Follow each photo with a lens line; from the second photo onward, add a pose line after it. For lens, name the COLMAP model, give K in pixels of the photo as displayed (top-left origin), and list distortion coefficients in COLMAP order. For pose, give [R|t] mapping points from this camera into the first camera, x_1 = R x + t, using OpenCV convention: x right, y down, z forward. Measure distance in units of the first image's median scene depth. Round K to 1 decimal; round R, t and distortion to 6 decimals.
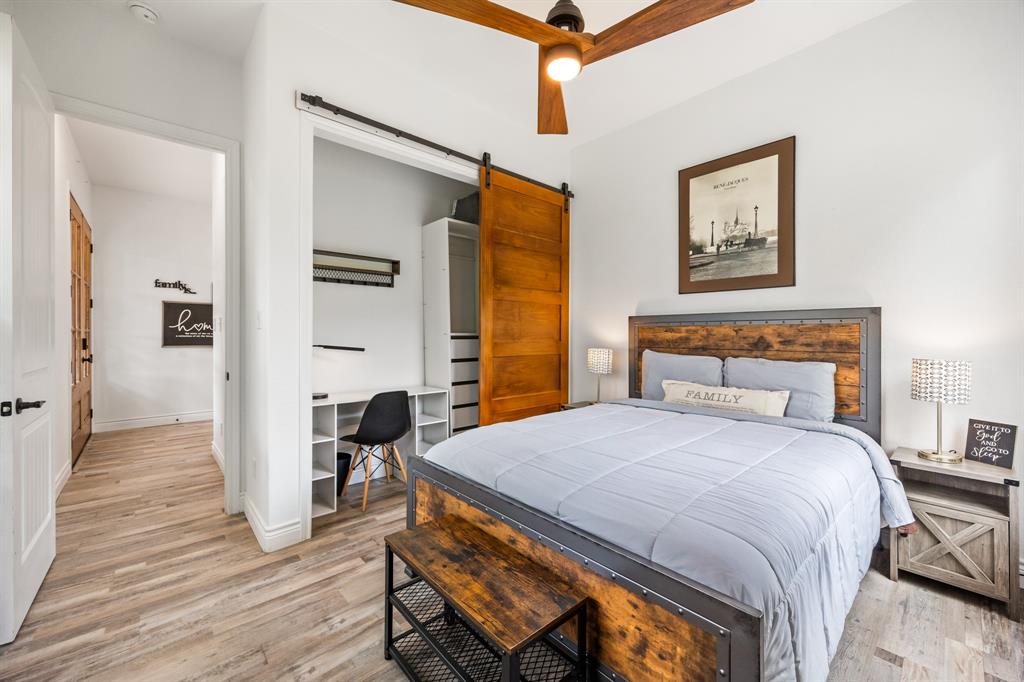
lens RADIAL K [[376.8, 0, 512.1], [0, 376.8, 336.3], [0, 0, 1]] dist [-0.000722, 0.000076]
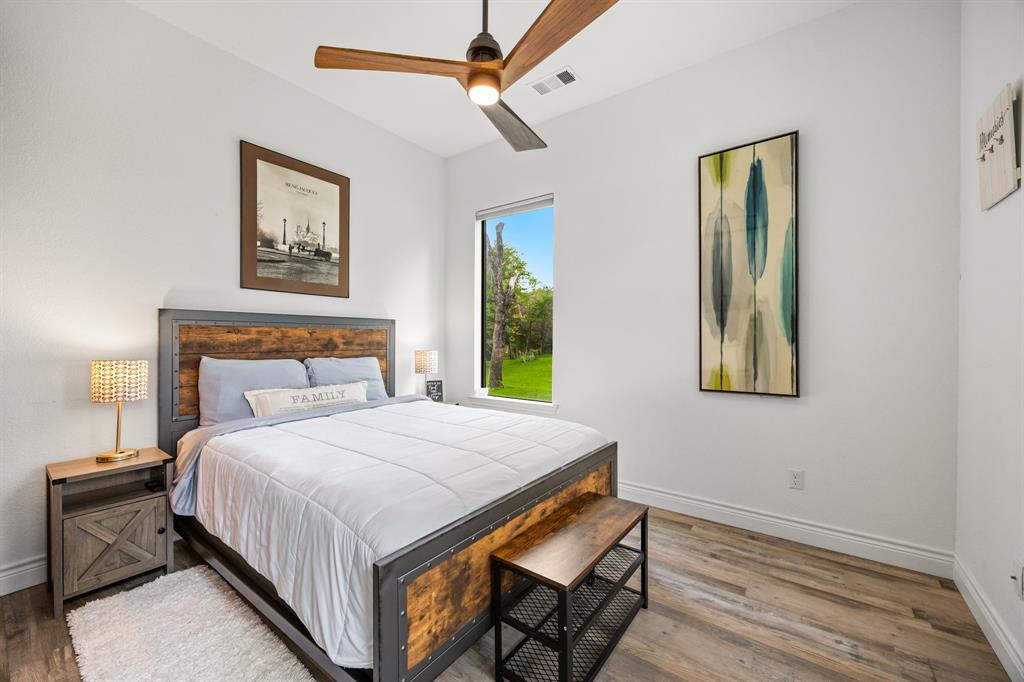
lens RADIAL K [[409.7, 0, 490.1], [0, 409.7, 339.6], [0, 0, 1]] dist [0.001350, 0.000053]
pose [[-0.138409, -0.004855, 0.990363, -0.627348], [0.002046, 0.999984, 0.005188, -0.001166], [-0.990373, 0.002744, -0.138397, 0.678955]]
